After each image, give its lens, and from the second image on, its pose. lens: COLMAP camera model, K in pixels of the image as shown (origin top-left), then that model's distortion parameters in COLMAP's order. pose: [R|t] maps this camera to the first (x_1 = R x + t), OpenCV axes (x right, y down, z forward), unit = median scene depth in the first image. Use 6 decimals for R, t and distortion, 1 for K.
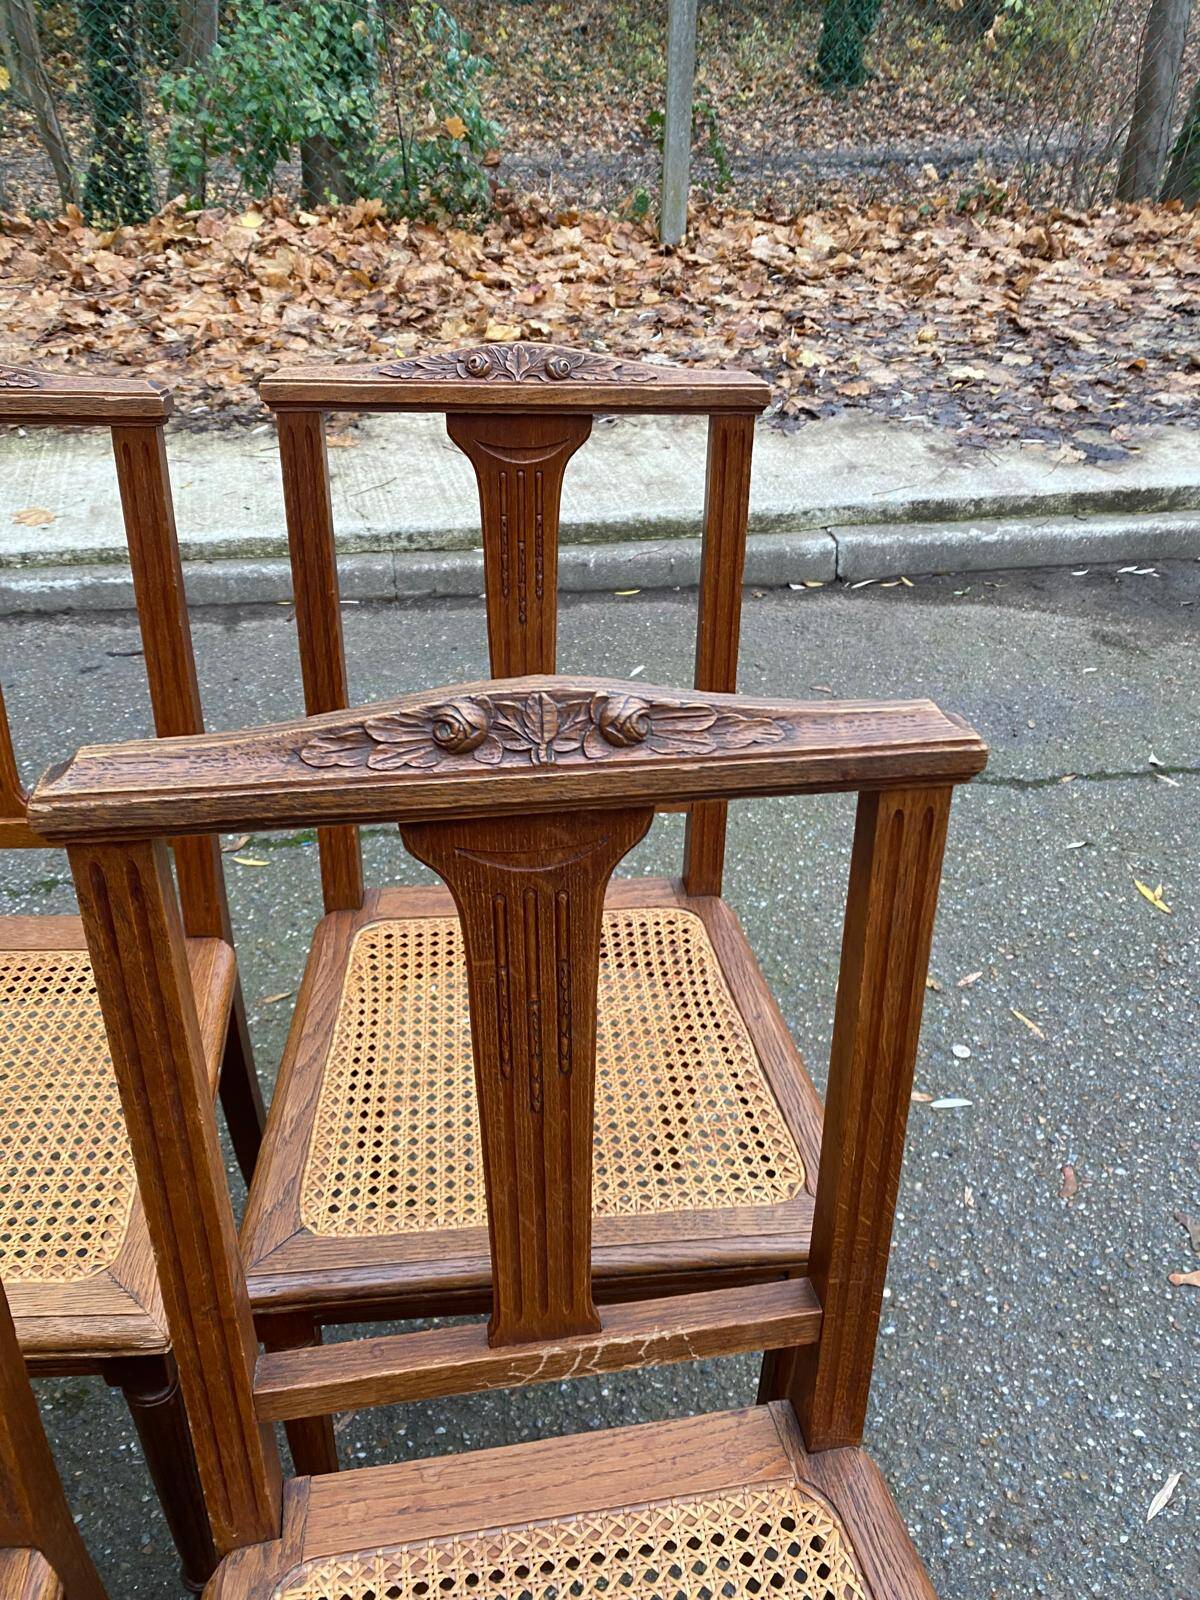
lens RADIAL K [[1225.2, 0, 596.4], [0, 1225.2, 784.9], [0, 0, 1]] dist [0.013771, -0.011326]
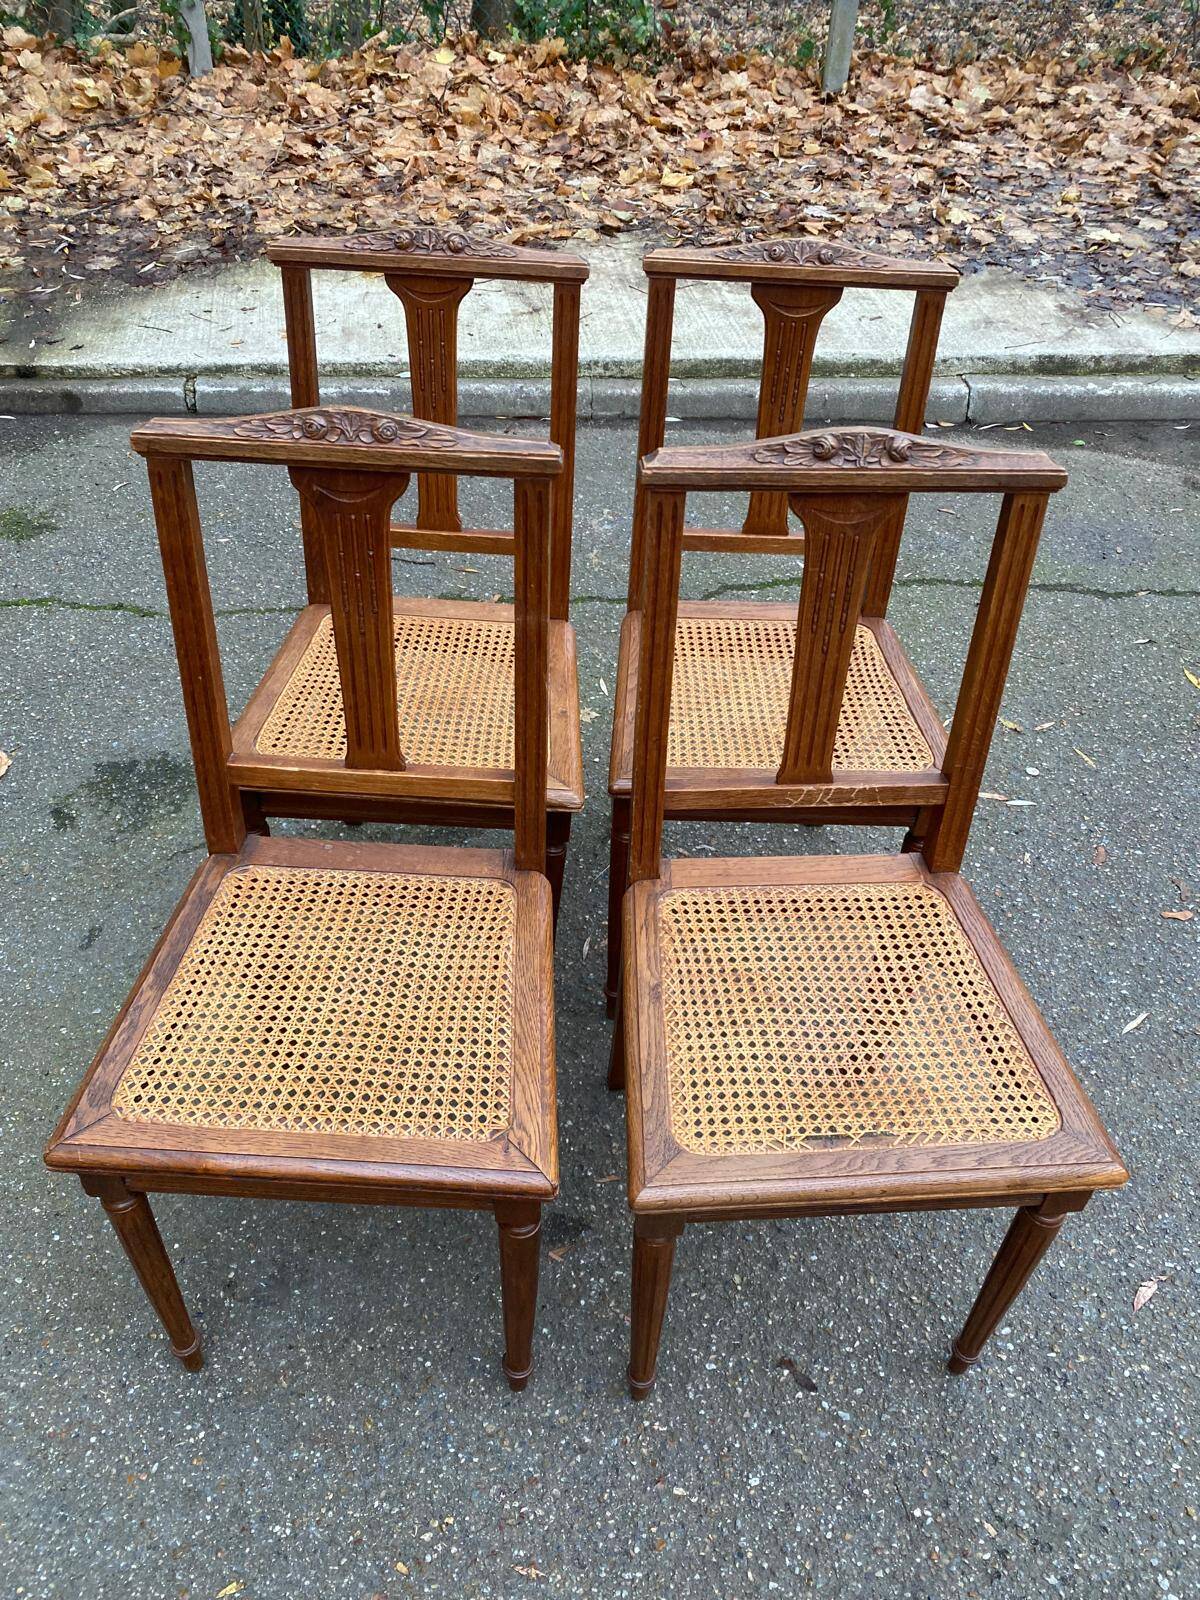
lens RADIAL K [[1225.2, 0, 589.6], [0, 1225.2, 790.1], [0, 0, 1]] dist [0.013771, -0.011326]
pose [[0.995305, 0.072356, -0.064289, -0.051059], [-0.063727, 0.989803, 0.127393, 0.045235], [0.072851, -0.122698, 0.989767, -0.190611]]
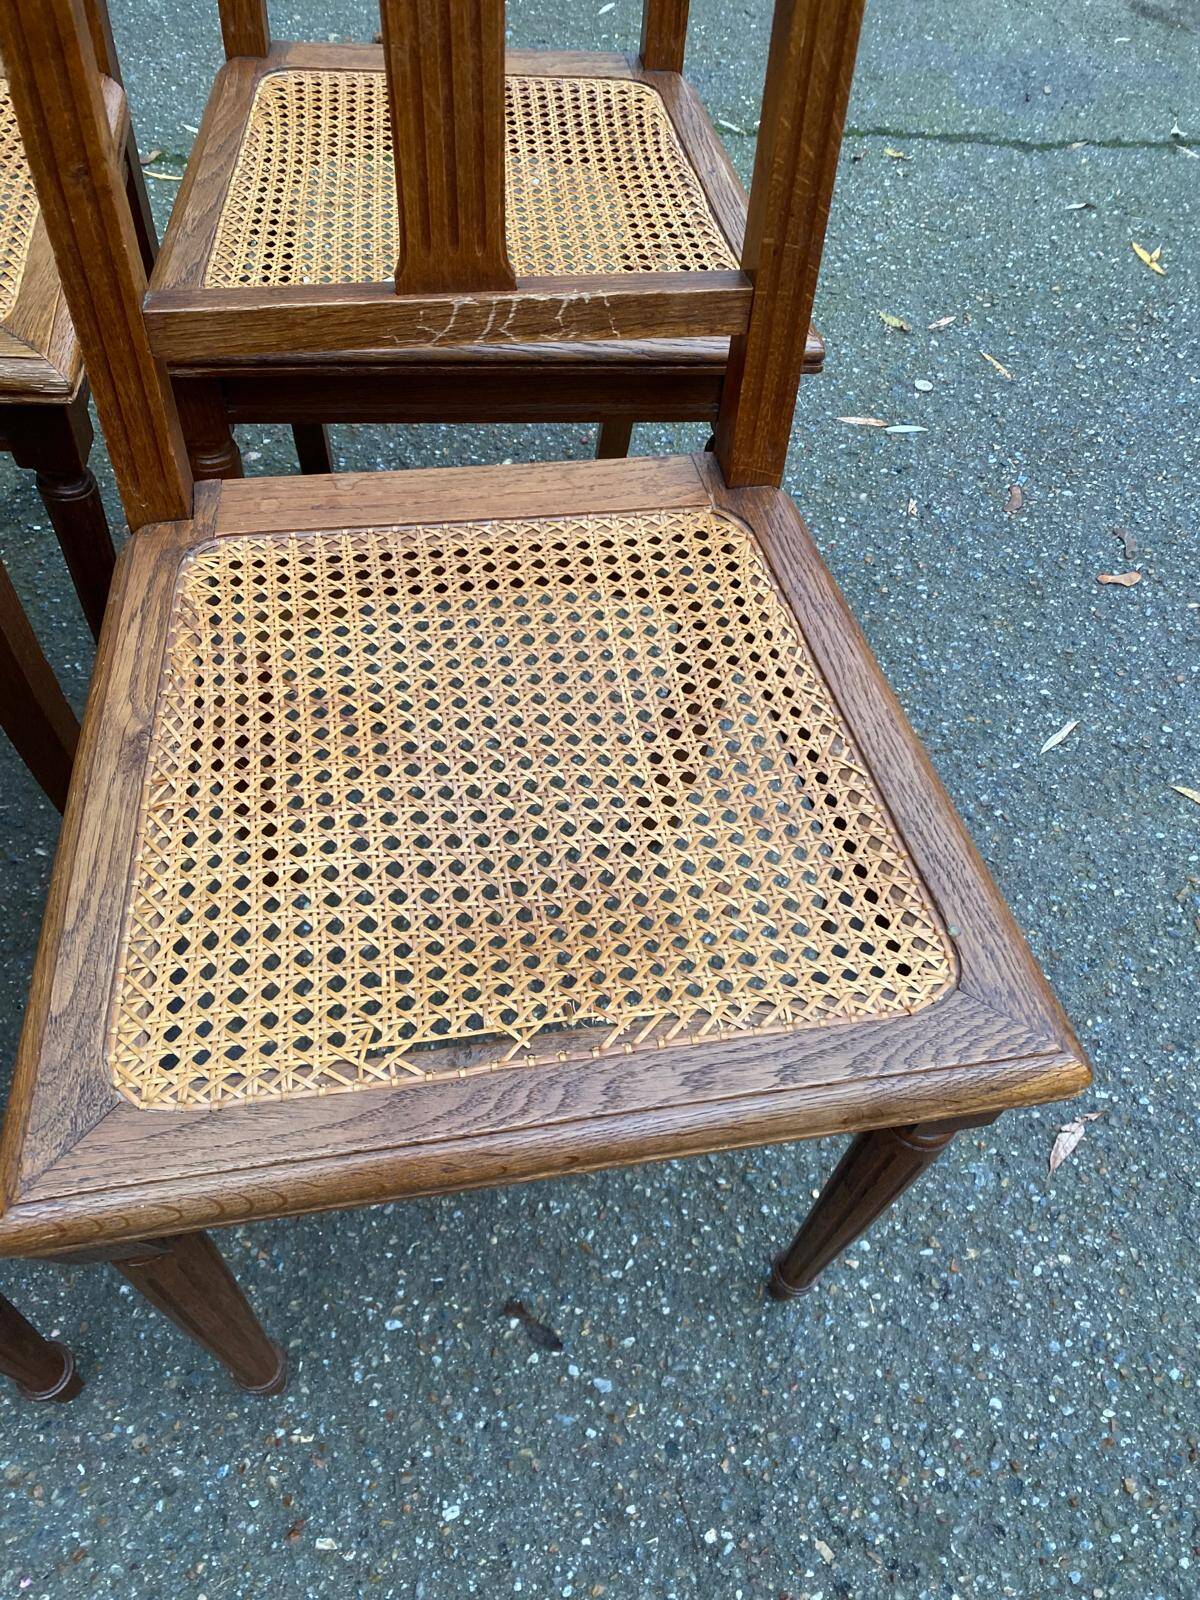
lens RADIAL K [[1225.2, 0, 593.4], [0, 1225.2, 804.2], [0, 0, 1]] dist [0.013771, -0.011326]
pose [[0.999130, 0.026659, 0.032060, 0.008415], [-0.036221, 0.935805, 0.350653, 0.094086], [-0.020654, -0.351509, 0.935957, -0.003439]]
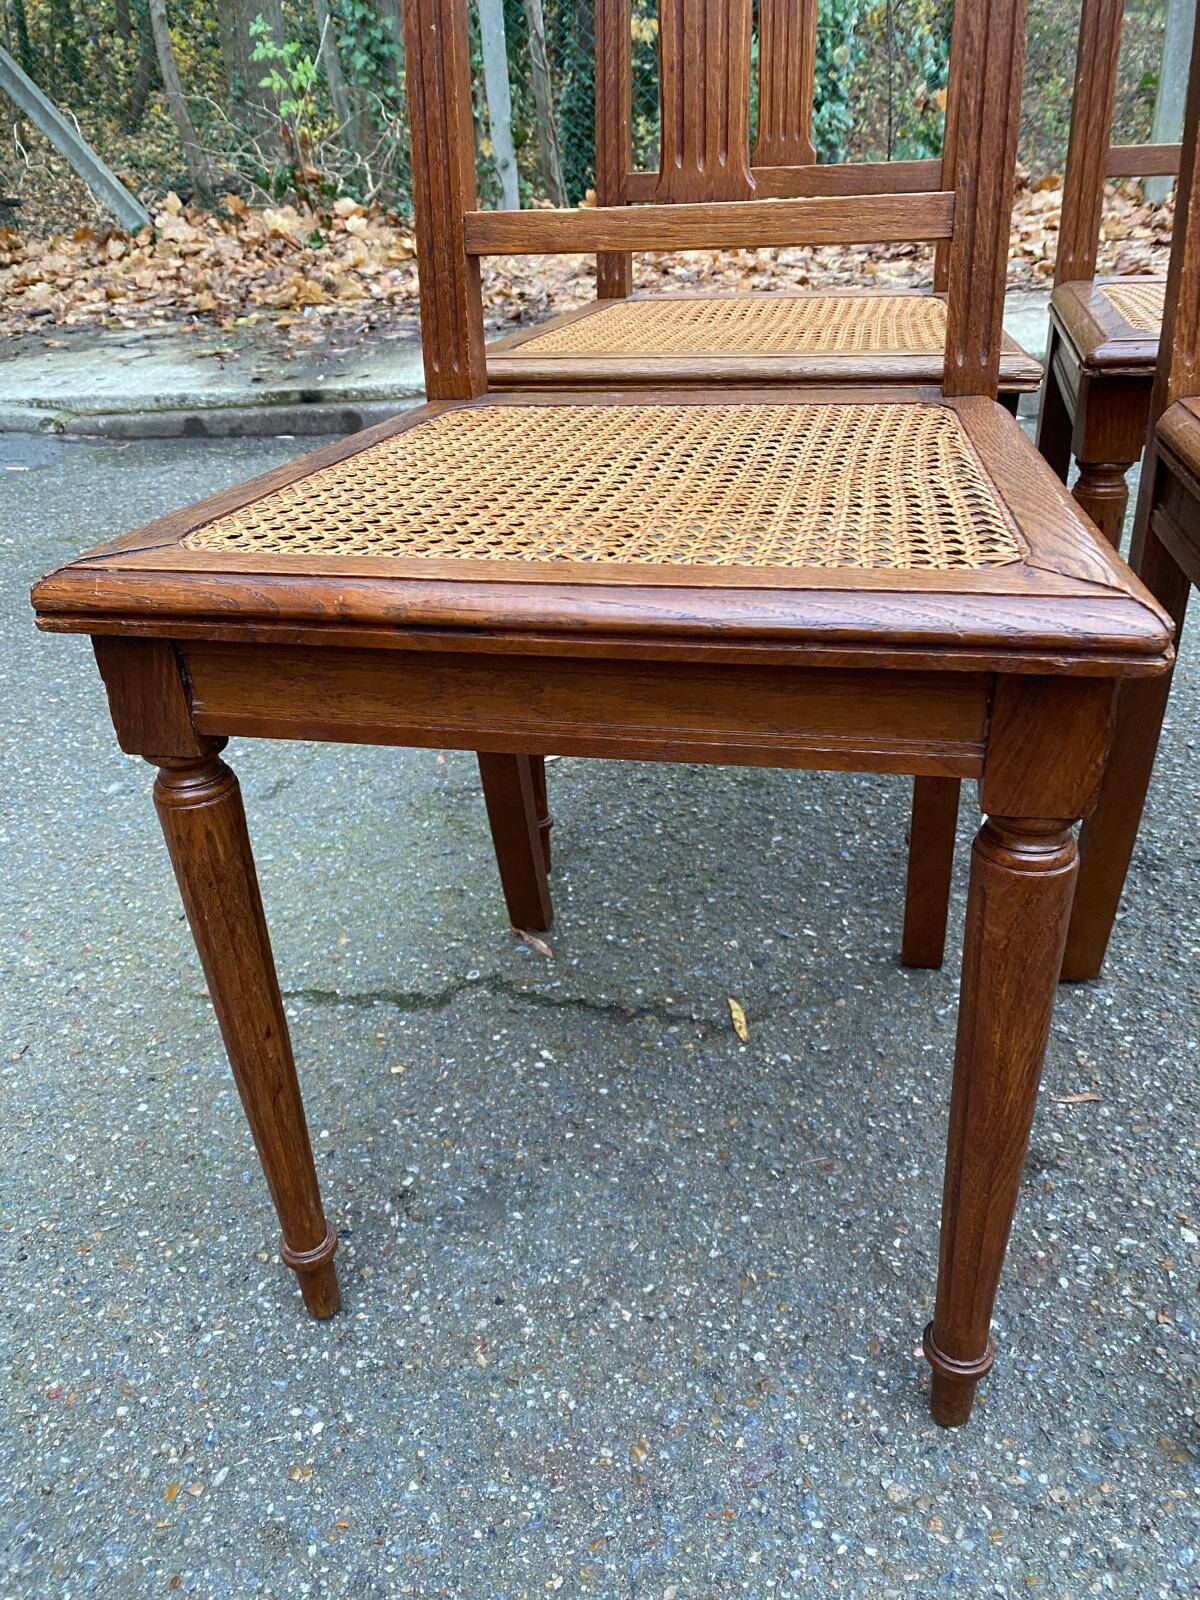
lens RADIAL K [[1225.2, 0, 603.8], [0, 1225.2, 782.2], [0, 0, 1]] dist [0.013771, -0.011326]
pose [[0.959243, 0.062994, -0.275471, -0.092237], [-0.090219, 0.992089, -0.087294, 0.217870], [0.267793, 0.108589, 0.957338, -0.024481]]
